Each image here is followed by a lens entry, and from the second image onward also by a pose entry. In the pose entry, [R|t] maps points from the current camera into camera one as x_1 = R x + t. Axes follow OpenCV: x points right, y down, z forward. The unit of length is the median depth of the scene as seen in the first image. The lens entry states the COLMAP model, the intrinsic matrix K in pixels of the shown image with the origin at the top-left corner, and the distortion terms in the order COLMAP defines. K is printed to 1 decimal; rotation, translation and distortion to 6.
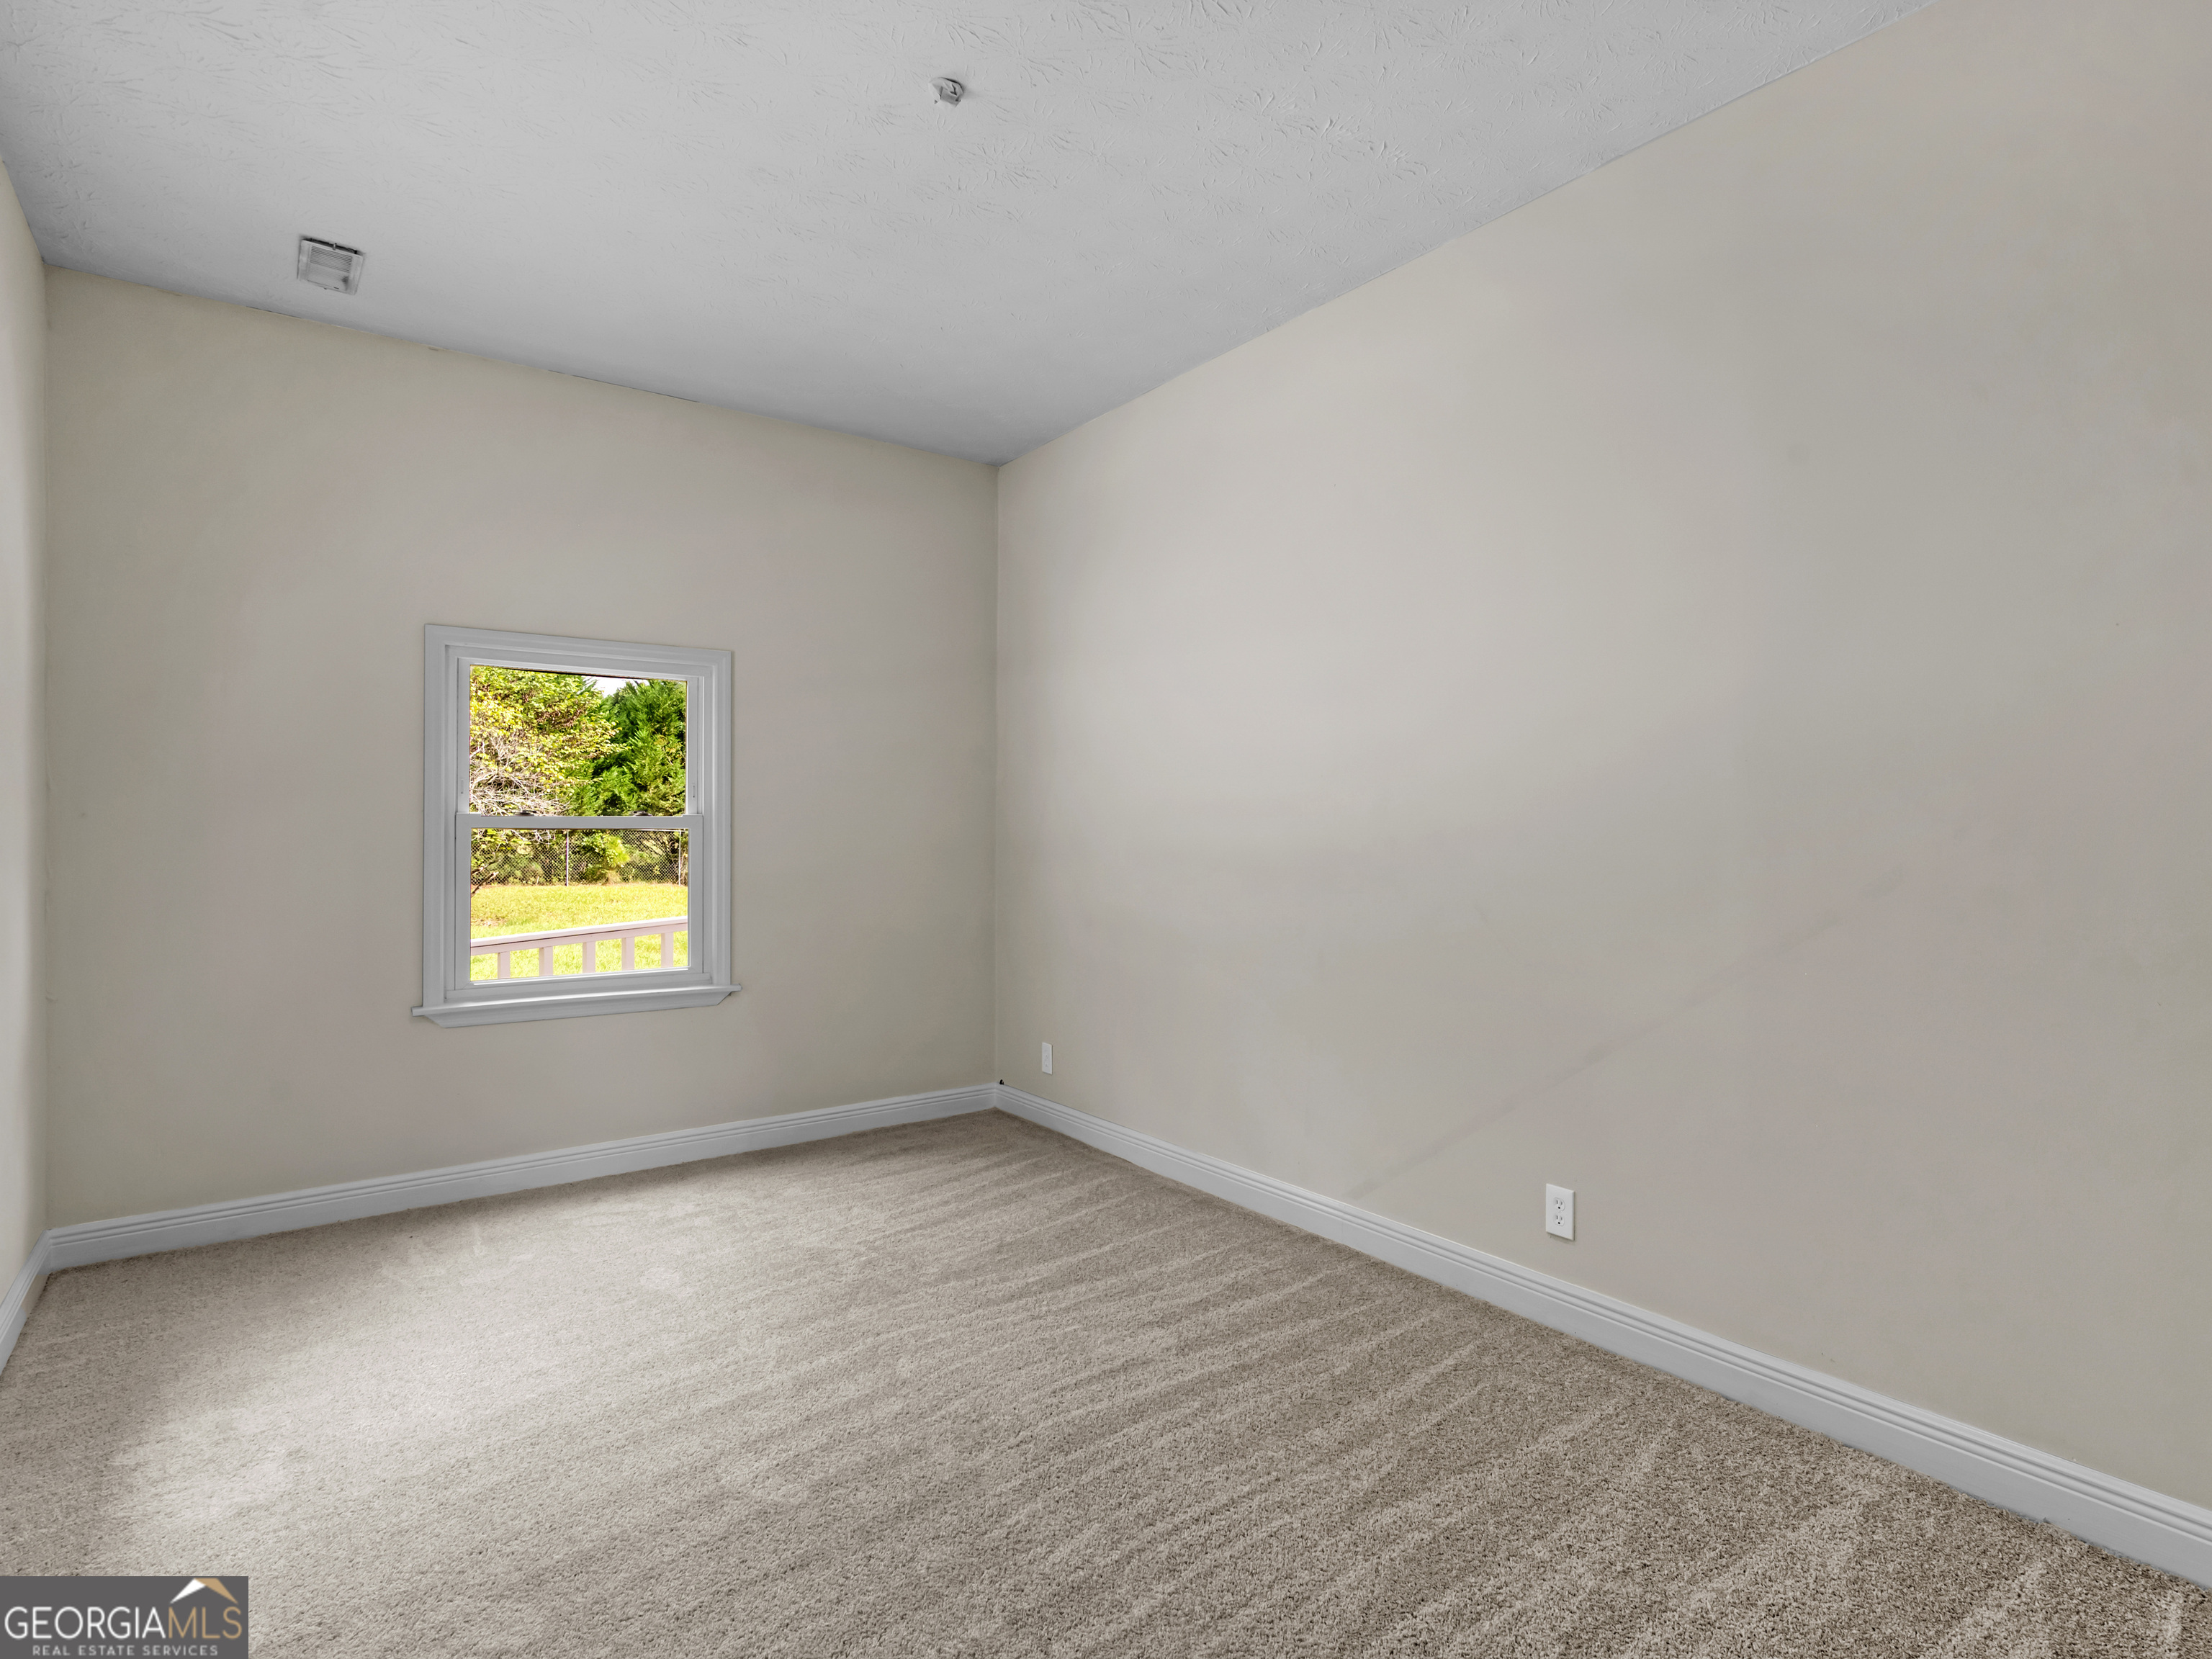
lens RADIAL K [[1151.5, 0, 1102.6], [0, 1151.5, 821.8], [0, 0, 1]] dist [-0.000261, -0.001643]
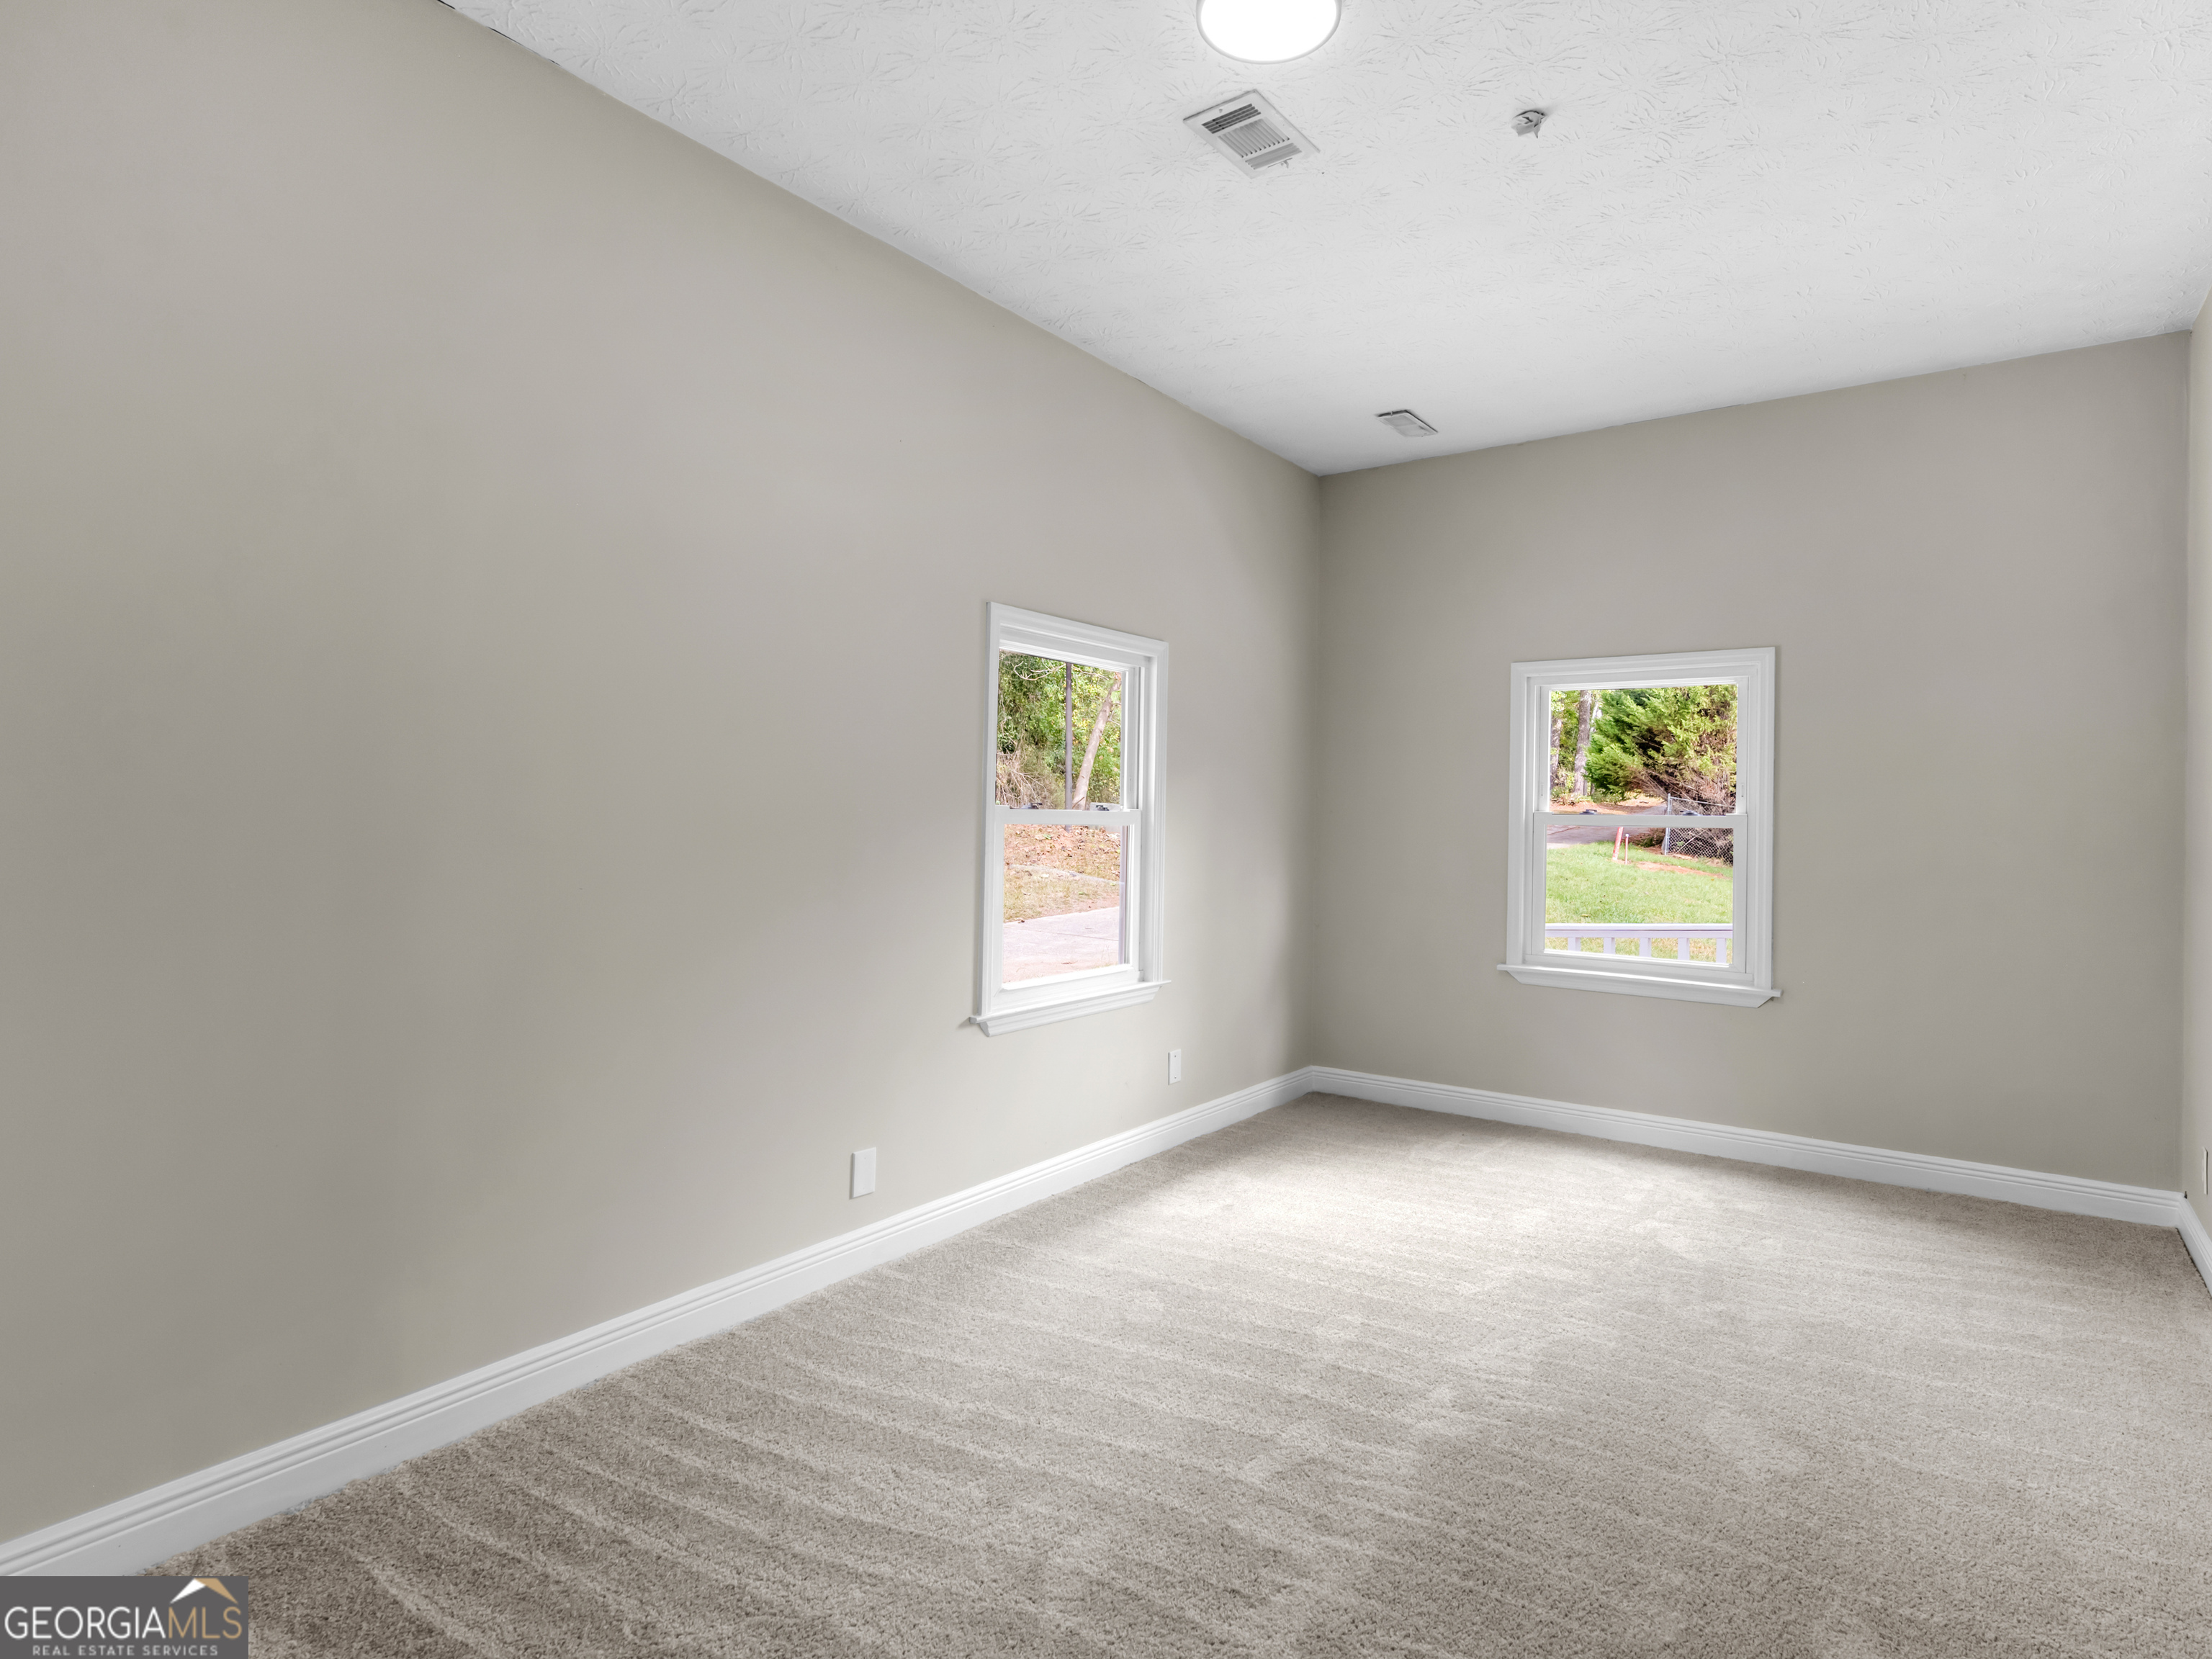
lens RADIAL K [[1151.5, 0, 1160.4], [0, 1151.5, 824.1], [0, 0, 1]] dist [-0.000261, -0.001643]
pose [[0.331636, 0.015520, -0.943280, 0.475759], [-0.008173, 0.999874, 0.013578, -0.007906], [0.943372, 0.003206, 0.331721, 0.218929]]
